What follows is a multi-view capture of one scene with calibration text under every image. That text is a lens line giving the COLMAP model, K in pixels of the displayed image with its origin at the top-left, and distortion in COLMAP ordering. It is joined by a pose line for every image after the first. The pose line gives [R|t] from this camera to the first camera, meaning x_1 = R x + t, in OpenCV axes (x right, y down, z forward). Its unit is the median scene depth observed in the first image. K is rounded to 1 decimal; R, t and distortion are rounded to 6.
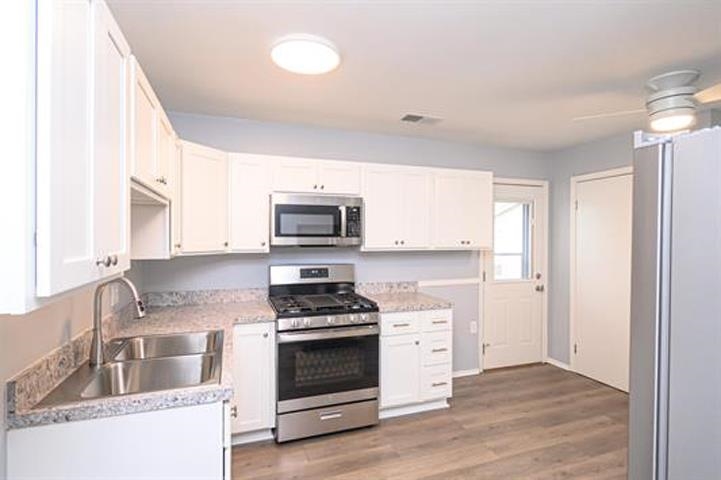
lens RADIAL K [[359.9, 0, 359.2], [0, 359.9, 238.4], [0, 0, 1]] dist [0.001030, -0.001183]
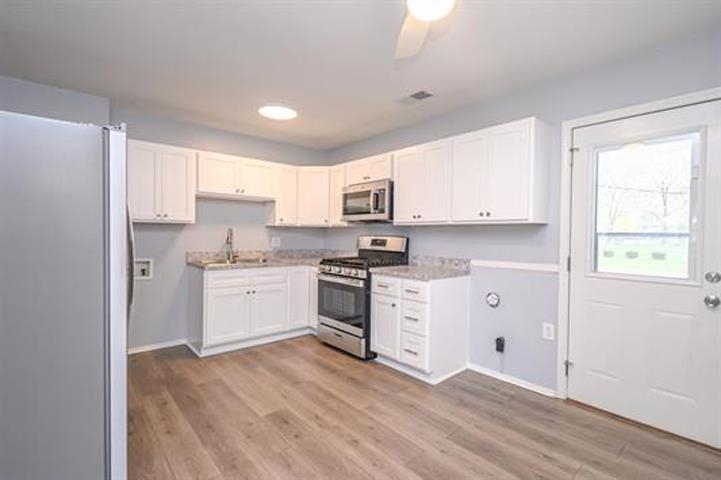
lens RADIAL K [[342.0, 0, 360.4], [0, 342.0, 239.0], [0, 0, 1]] dist [-0.001278, -0.000027]
pose [[0.364682, 0.016024, -0.930994, 0.986124], [-0.013581, 0.999837, 0.011889, 0.066816], [0.931033, 0.008308, 0.364840, 0.464690]]
